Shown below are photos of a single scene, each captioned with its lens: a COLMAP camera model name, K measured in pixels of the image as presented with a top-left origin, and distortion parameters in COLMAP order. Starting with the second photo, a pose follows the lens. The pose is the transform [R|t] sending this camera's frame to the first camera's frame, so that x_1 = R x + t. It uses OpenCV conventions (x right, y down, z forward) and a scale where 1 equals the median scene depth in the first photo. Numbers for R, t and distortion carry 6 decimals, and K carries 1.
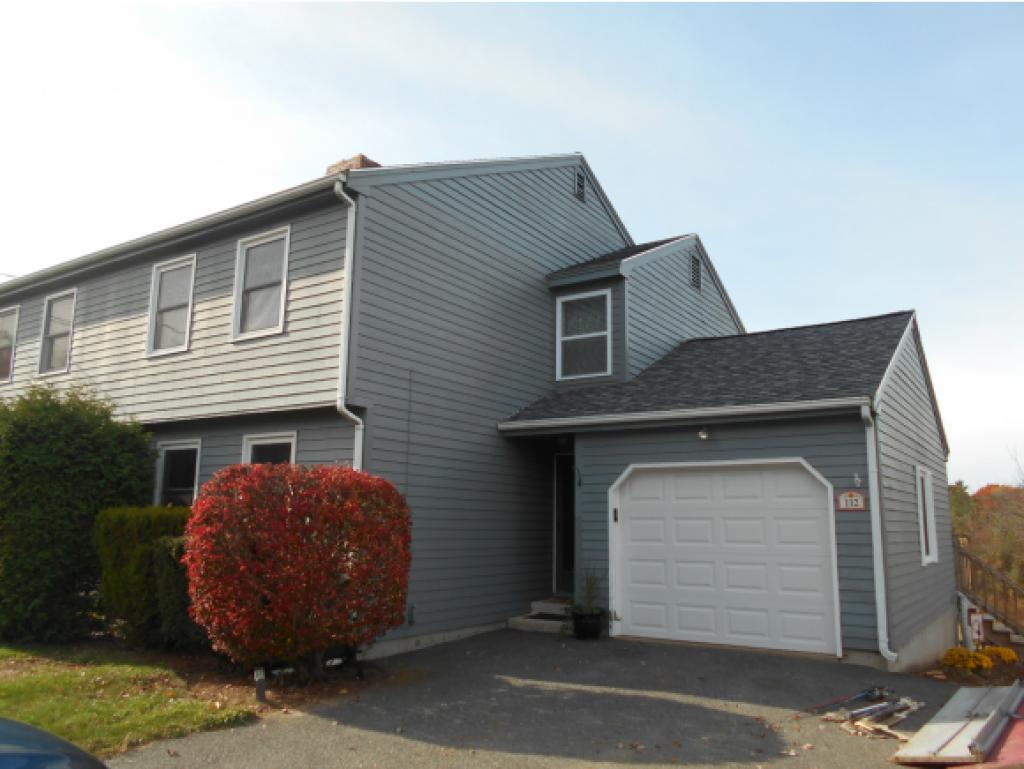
lens RADIAL K [[798.9, 0, 522.7], [0, 798.9, 387.8], [0, 0, 1]] dist [-0.063580, 0.117798]
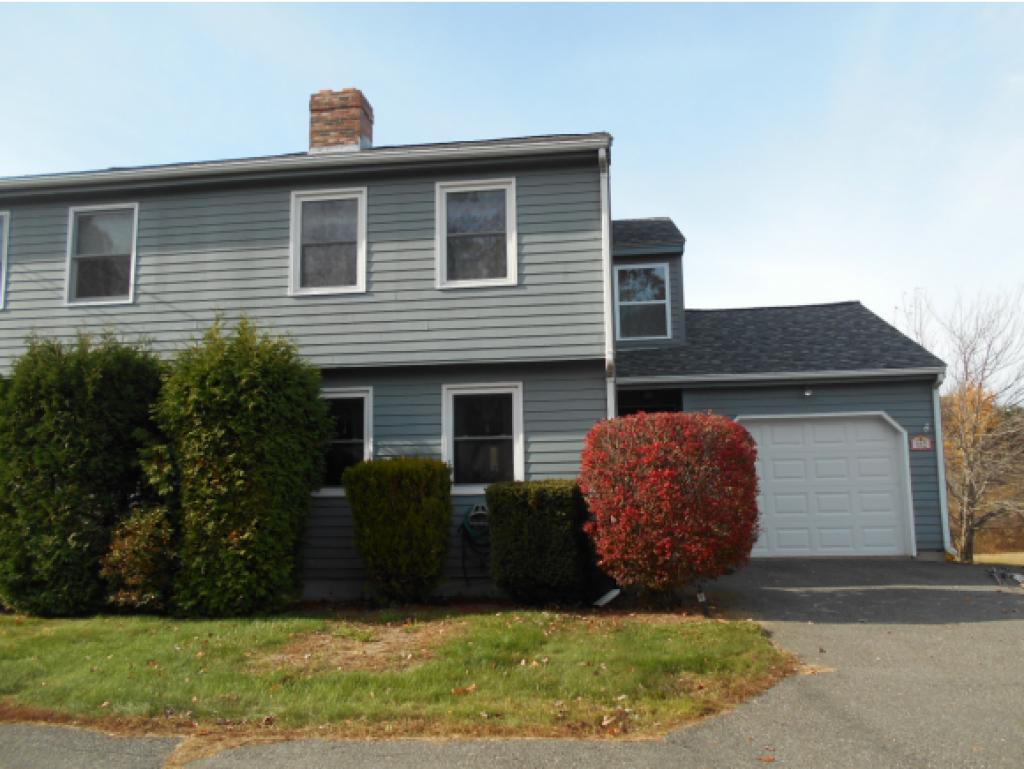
lens RADIAL K [[798.9, 0, 522.7], [0, 798.9, 387.8], [0, 0, 1]] dist [-0.063580, 0.117798]
pose [[0.895508, 0.020702, 0.444565, -0.739395], [-0.045986, 0.997875, 0.046165, 0.014303], [-0.442664, -0.061784, 0.894556, 0.079750]]
